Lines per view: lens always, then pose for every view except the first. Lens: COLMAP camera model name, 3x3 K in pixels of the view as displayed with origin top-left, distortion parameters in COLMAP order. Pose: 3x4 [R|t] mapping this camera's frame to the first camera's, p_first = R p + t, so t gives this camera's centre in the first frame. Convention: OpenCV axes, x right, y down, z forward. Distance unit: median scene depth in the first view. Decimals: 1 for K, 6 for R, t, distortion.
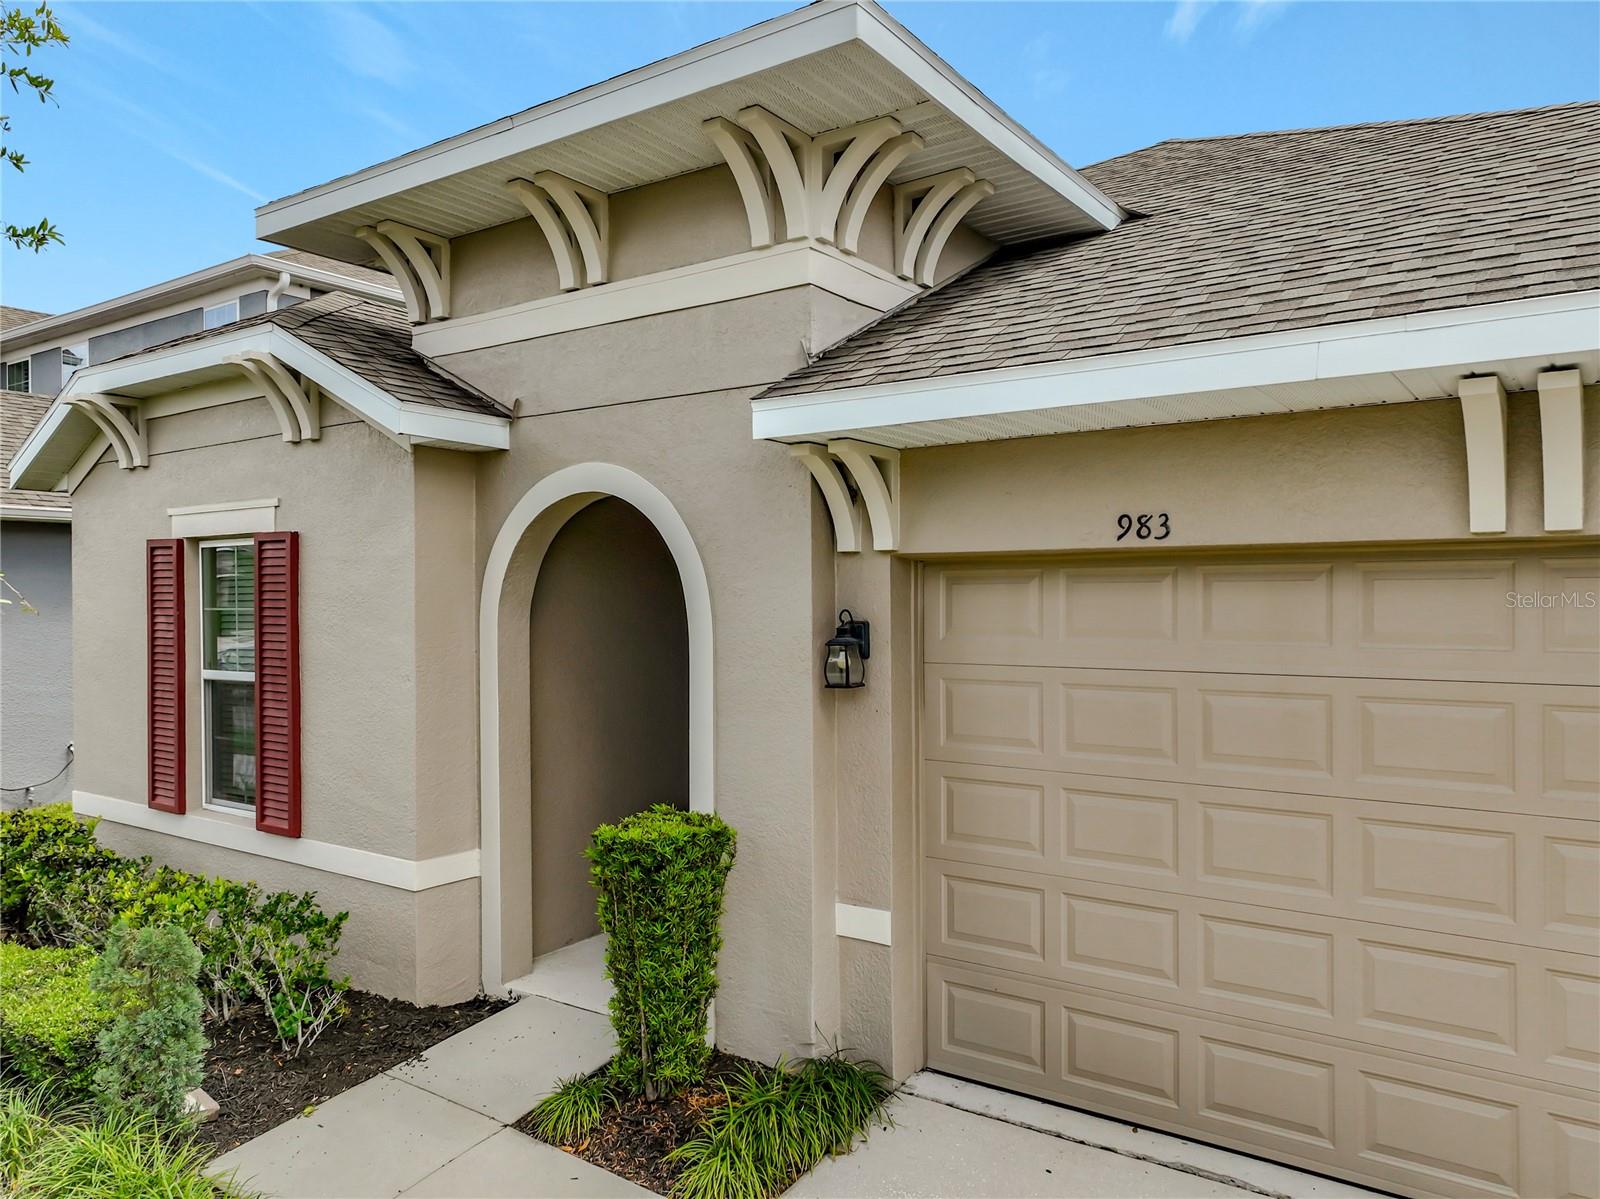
lens RADIAL K [[1131.7, 0, 790.7], [0, 1131.7, 604.0], [0, 0, 1]] dist [-0.004256, -0.001108]
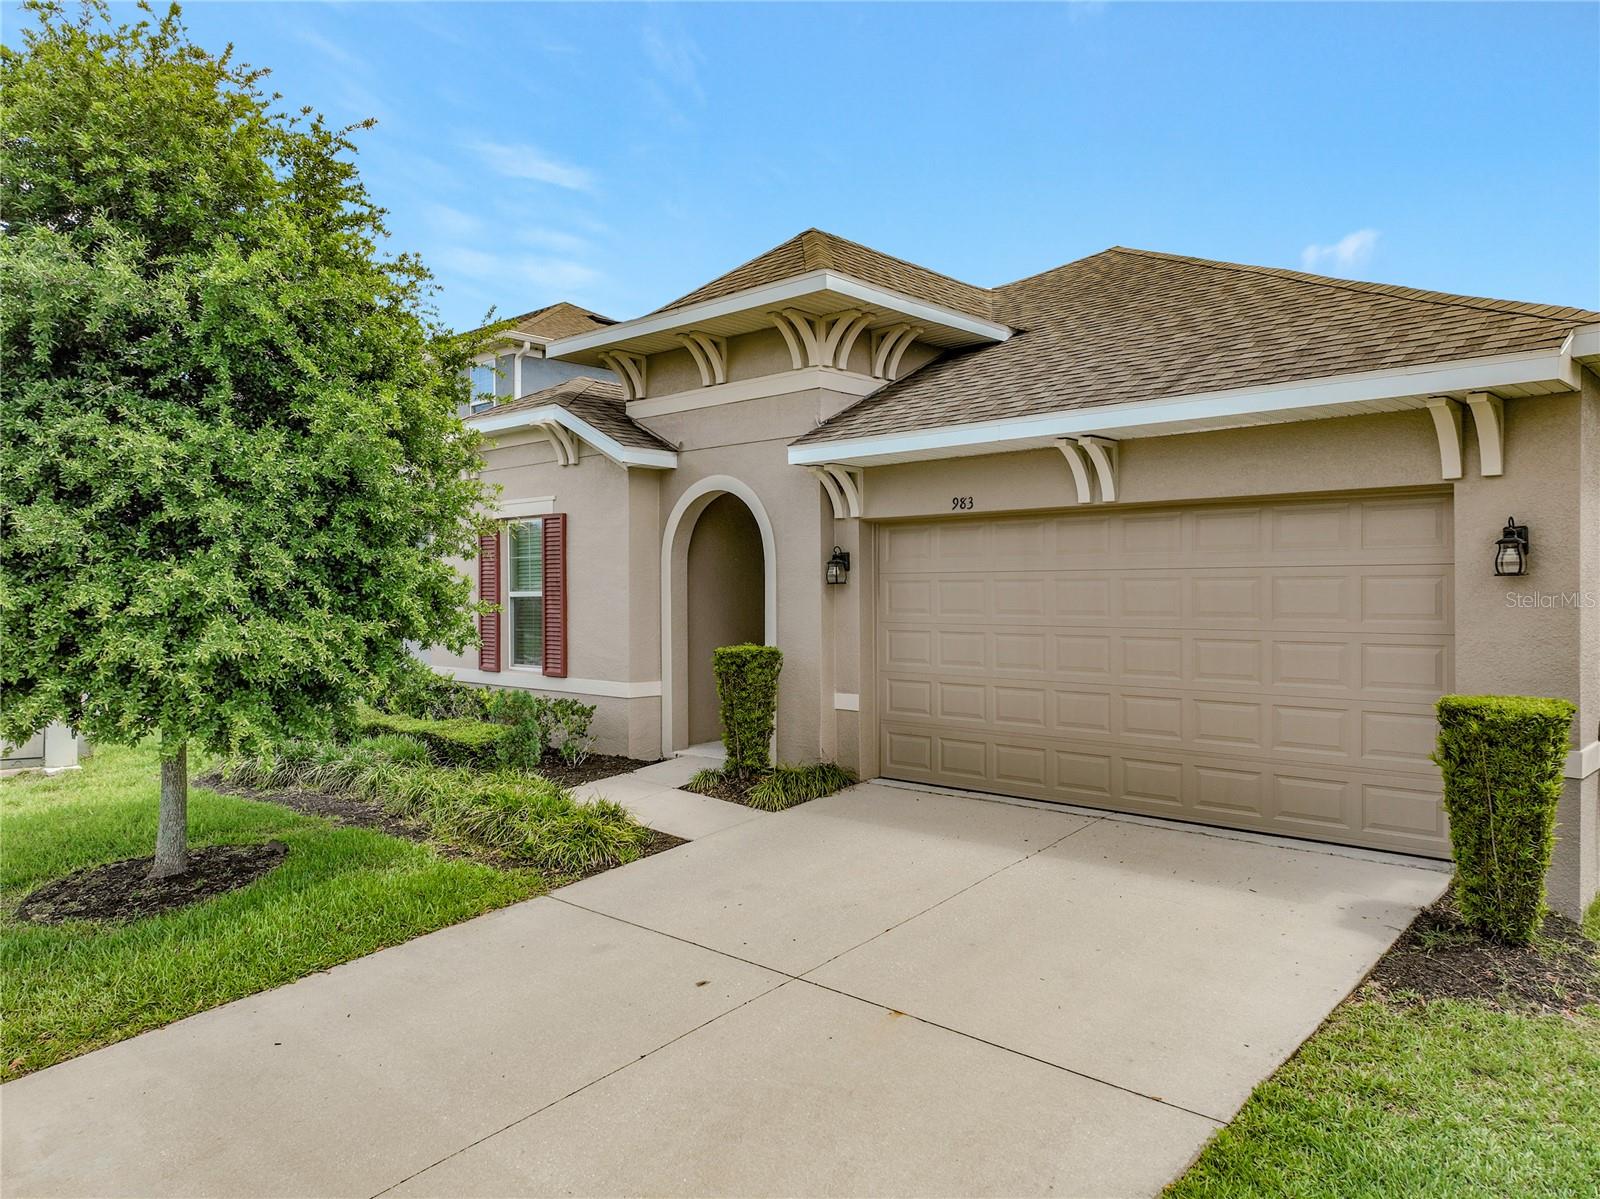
lens RADIAL K [[1117.6, 0, 803.7], [0, 1117.6, 596.5], [0, 0, 1]] dist [-0.005079, 0.022037]
pose [[0.991192, 0.001488, -0.132427, 0.235894], [-0.001879, 0.999994, -0.002832, 0.093327], [0.132422, 0.003056, 0.991189, -0.929355]]
